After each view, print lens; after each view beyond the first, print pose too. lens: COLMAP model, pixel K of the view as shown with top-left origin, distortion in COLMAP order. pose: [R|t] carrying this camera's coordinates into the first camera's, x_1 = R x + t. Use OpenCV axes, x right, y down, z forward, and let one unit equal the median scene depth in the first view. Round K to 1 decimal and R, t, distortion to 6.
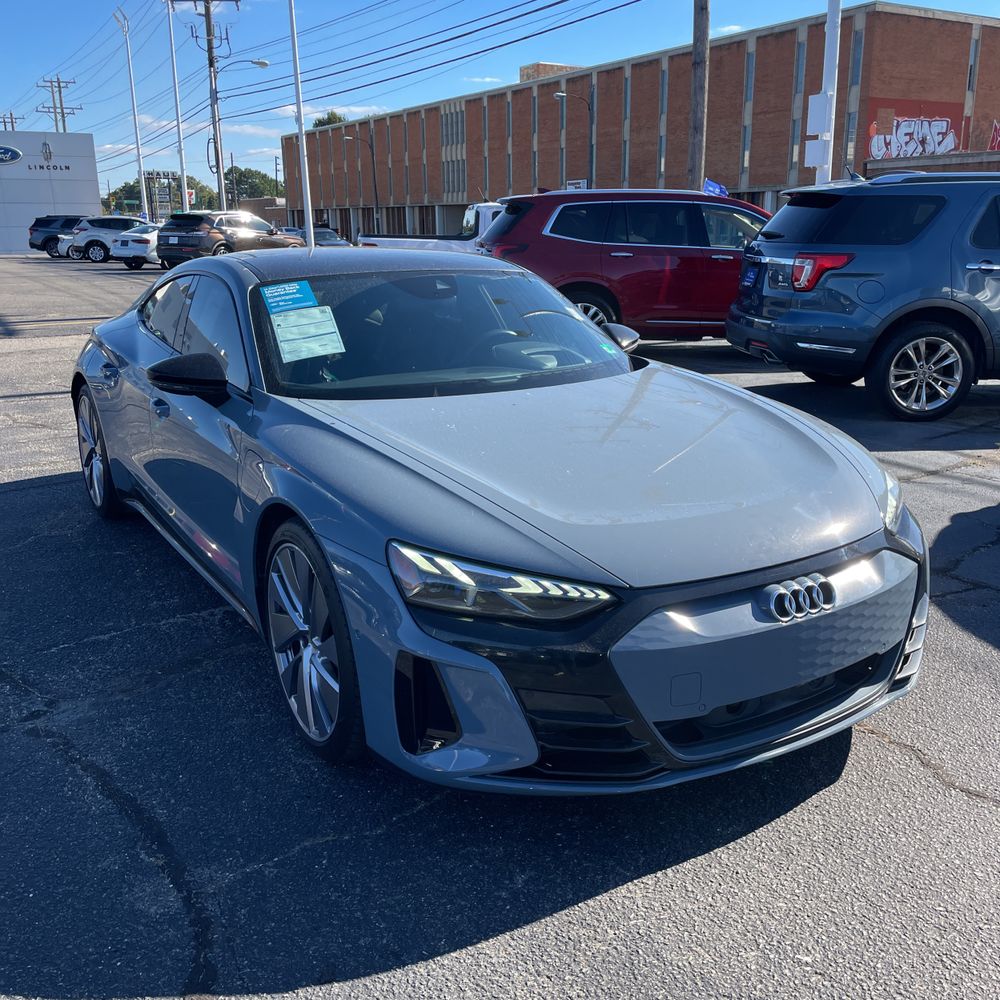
lens RADIAL K [[1012.7, 0, 494.3], [0, 1012.7, 510.1], [0, 0, 1]] dist [0.090218, -0.120270]
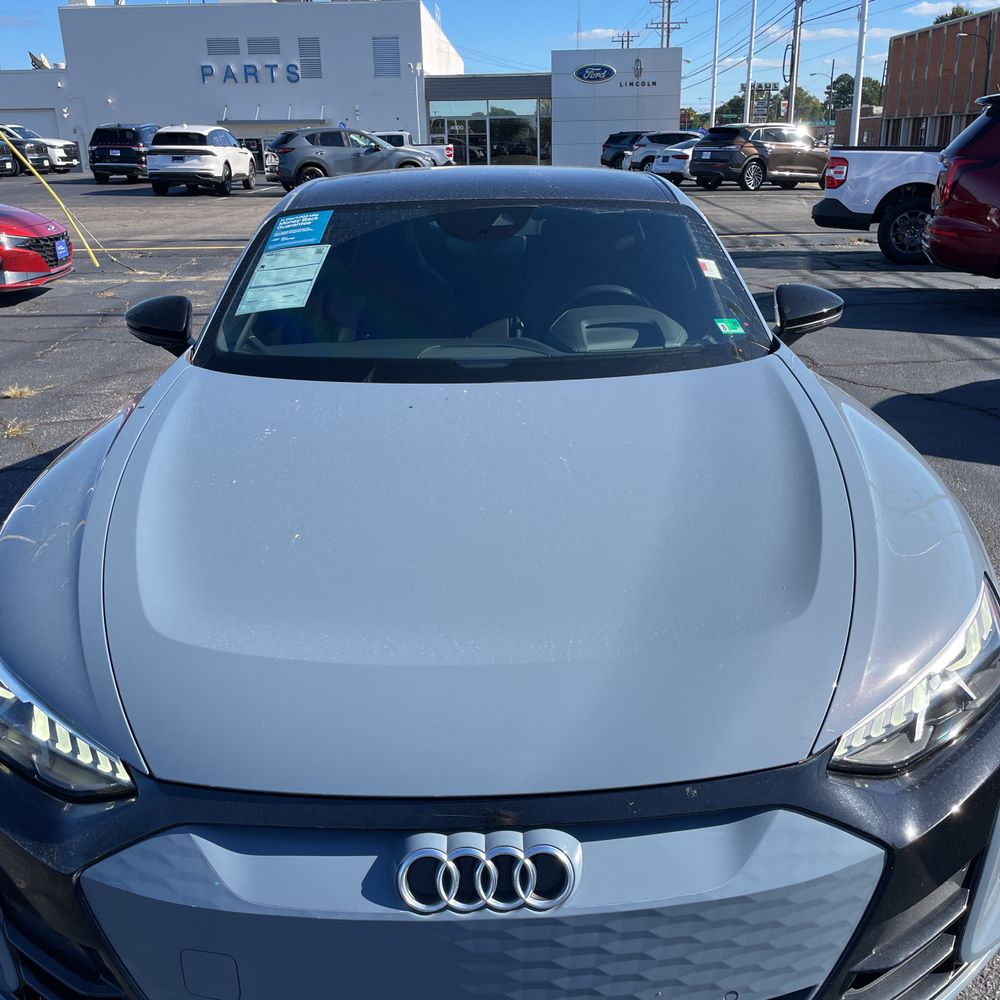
lens RADIAL K [[1012.7, 0, 494.3], [0, 1012.7, 510.1], [0, 0, 1]] dist [0.090218, -0.120270]
pose [[0.857840, 0.168696, -0.485441, 0.352443], [-0.131279, 0.985182, 0.110373, -0.102152], [0.496867, -0.030954, 0.867274, 0.377054]]
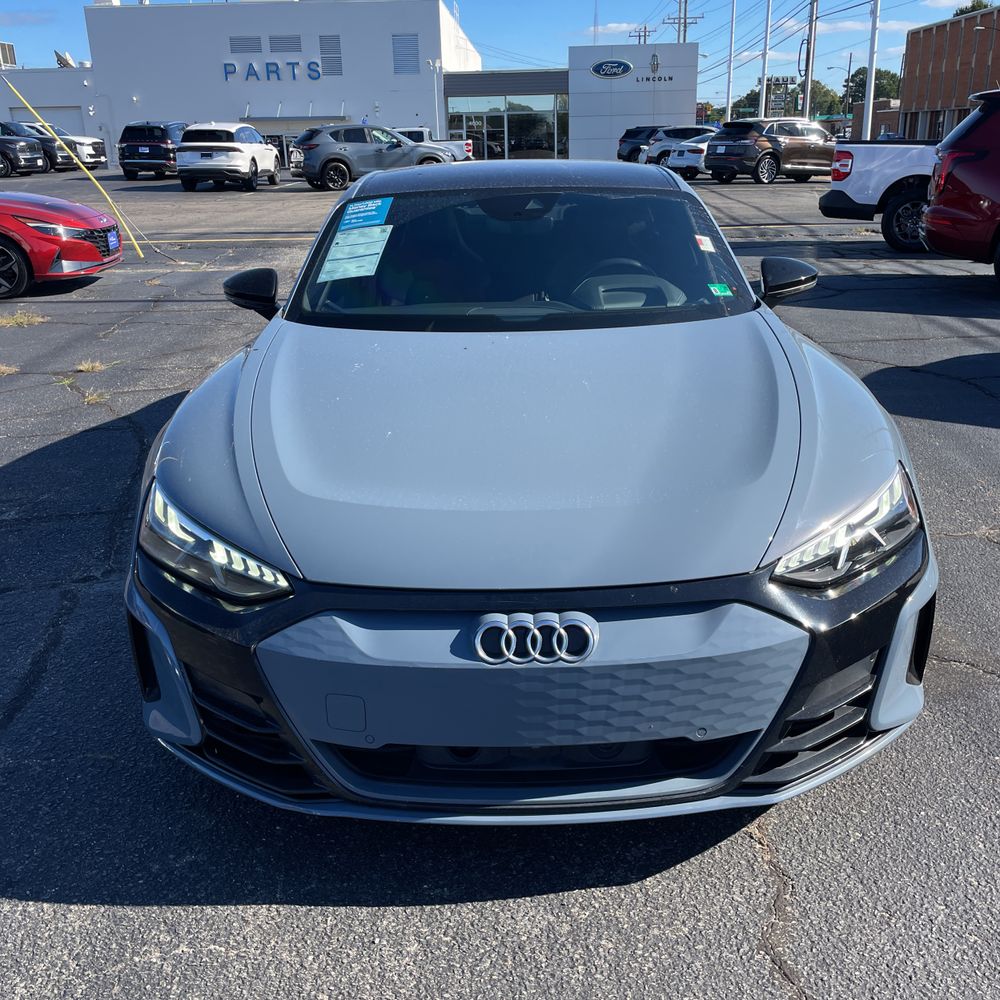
lens RADIAL K [[1010.3, 0, 494.8], [0, 1010.3, 504.4], [0, 0, 1]] dist [0.086529, -0.112319]
pose [[0.849962, 0.169680, -0.498772, 0.428139], [-0.130601, 0.985027, 0.112544, -0.063199], [0.510400, -0.030517, 0.859396, 0.227144]]
